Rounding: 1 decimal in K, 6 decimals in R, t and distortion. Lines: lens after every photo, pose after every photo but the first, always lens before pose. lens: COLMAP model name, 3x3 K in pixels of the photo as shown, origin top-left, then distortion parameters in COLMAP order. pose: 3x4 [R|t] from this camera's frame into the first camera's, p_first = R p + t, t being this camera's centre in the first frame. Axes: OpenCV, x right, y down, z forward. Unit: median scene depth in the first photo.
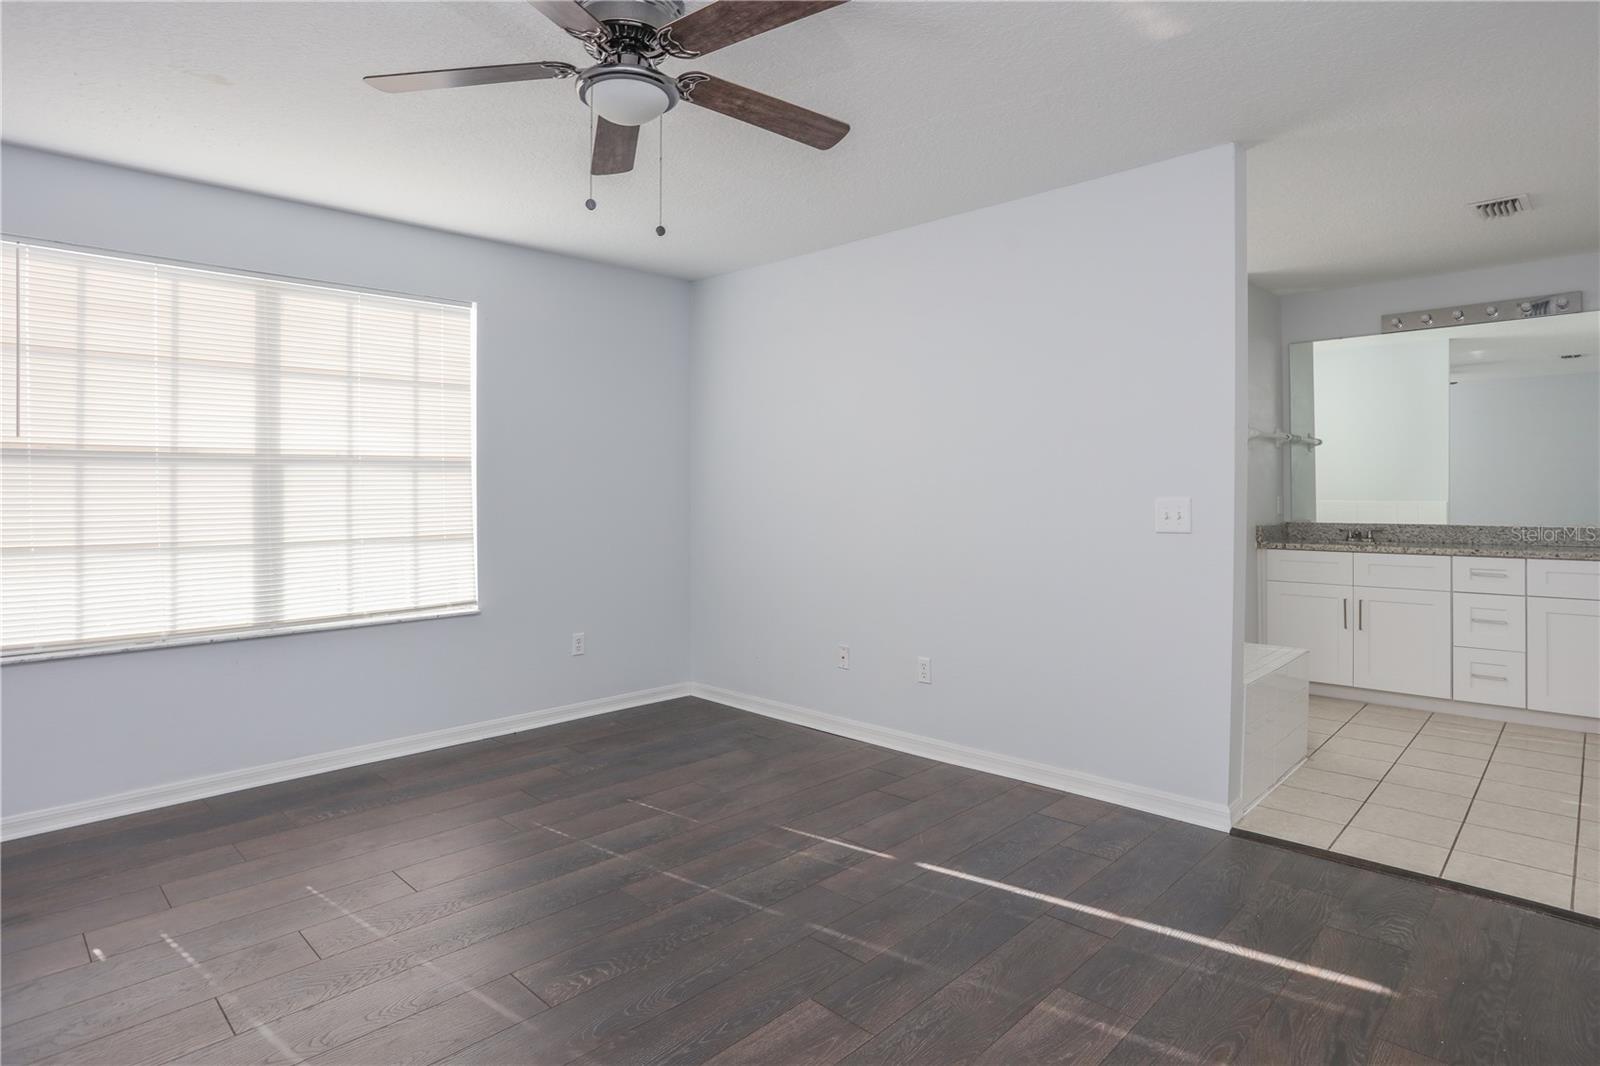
lens RADIAL K [[835.3, 0, 801.2], [0, 835.3, 501.7], [0, 0, 1]] dist [-0.068226, 0.032236]
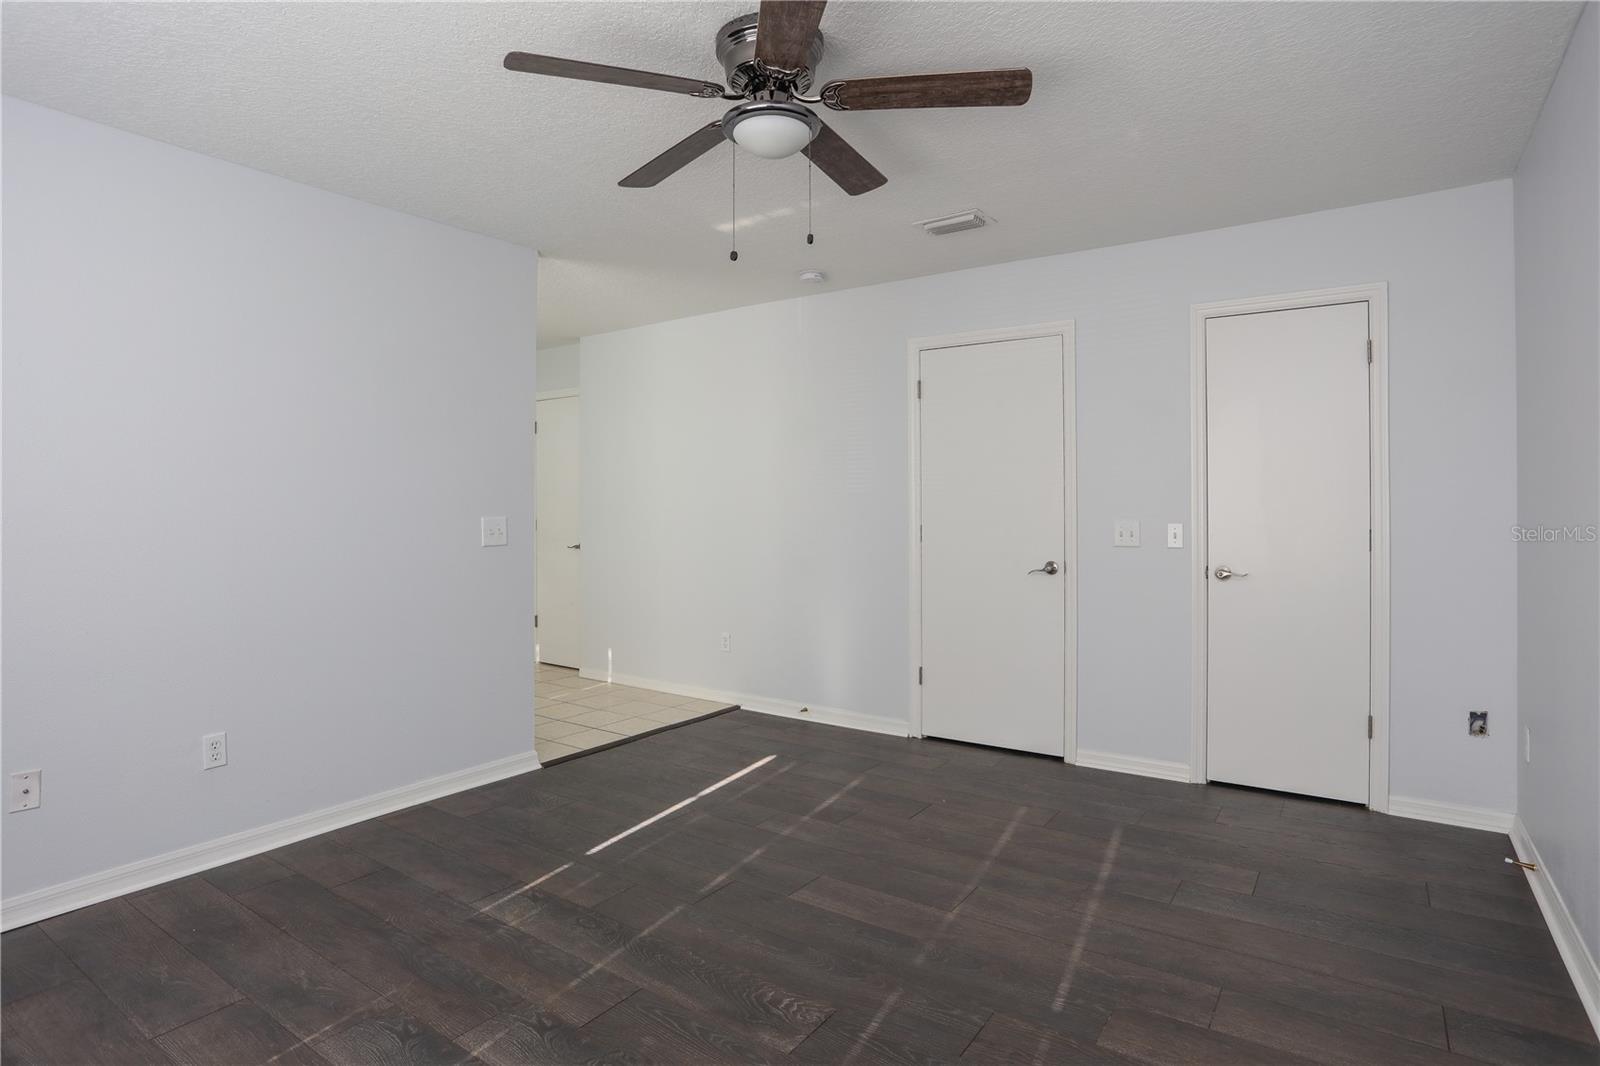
lens RADIAL K [[835.3, 0, 801.2], [0, 835.3, 501.7], [0, 0, 1]] dist [-0.068226, 0.032236]
pose [[-0.138032, 0.004029, 0.990420, -0.908529], [0.009592, 0.999950, -0.002731, -0.021892], [-0.990381, 0.009123, -0.138064, 0.796173]]
